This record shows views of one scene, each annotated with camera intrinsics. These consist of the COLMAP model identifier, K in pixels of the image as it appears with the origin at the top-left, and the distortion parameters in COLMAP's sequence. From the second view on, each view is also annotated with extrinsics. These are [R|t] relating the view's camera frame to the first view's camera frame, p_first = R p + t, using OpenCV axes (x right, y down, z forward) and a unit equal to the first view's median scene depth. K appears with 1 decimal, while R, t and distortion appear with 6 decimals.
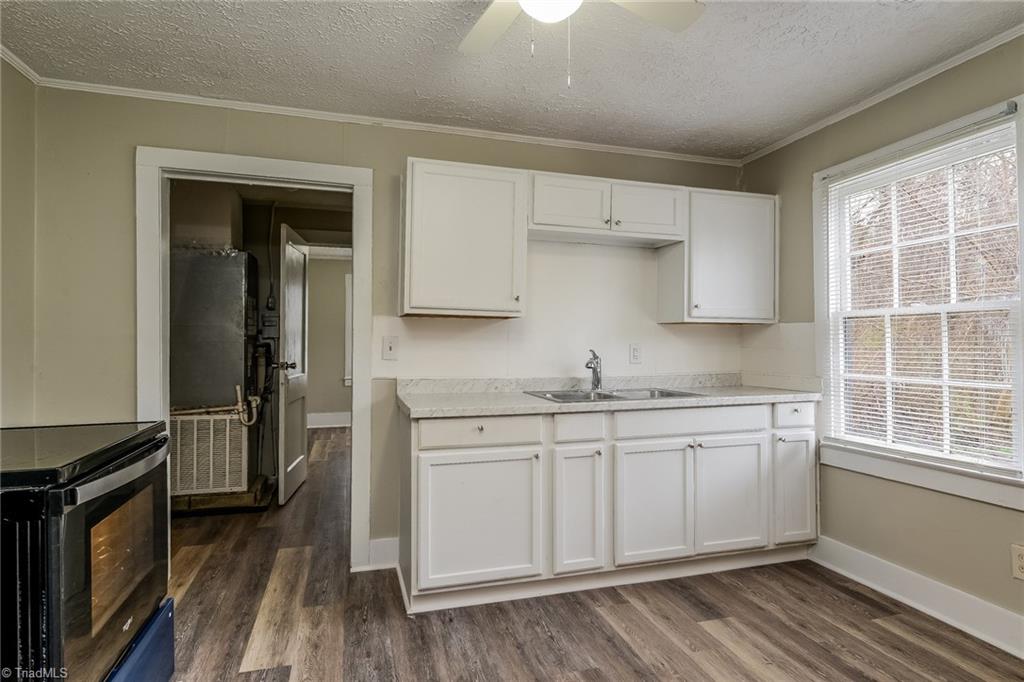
lens RADIAL K [[562.6, 0, 509.9], [0, 562.6, 338.5], [0, 0, 1]] dist [-0.000957, -0.002305]
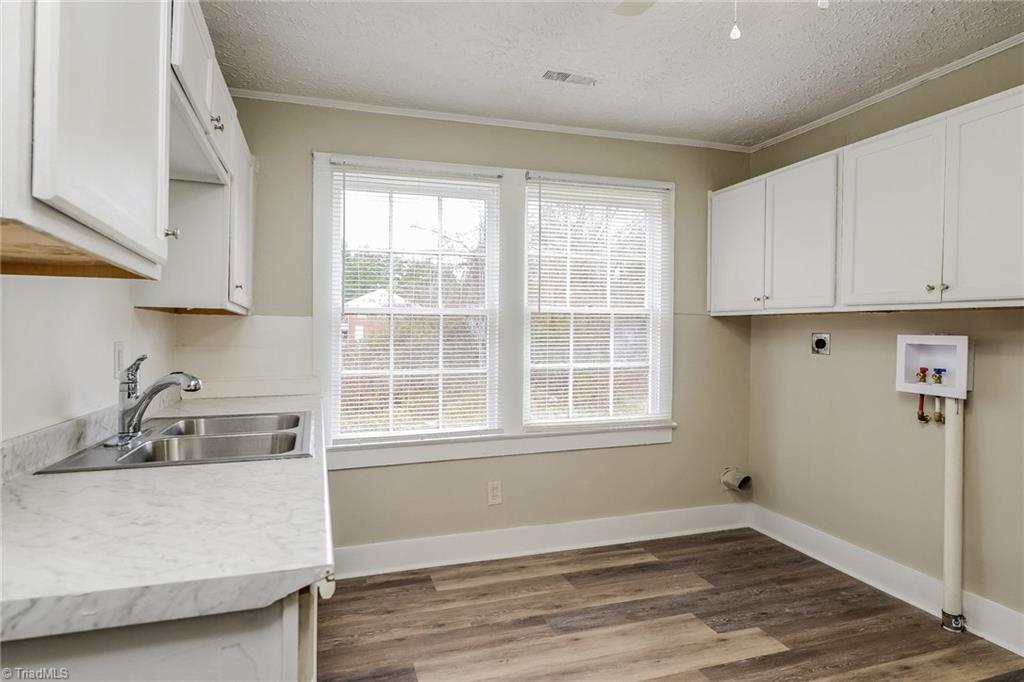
lens RADIAL K [[562.6, 0, 509.9], [0, 562.6, 338.5], [0, 0, 1]] dist [-0.000957, -0.002305]
pose [[-0.039390, 0.001582, 0.999223, -0.421164], [-0.002629, 0.999995, -0.001687, 0.006659], [-0.999220, -0.002693, -0.039385, 0.815756]]
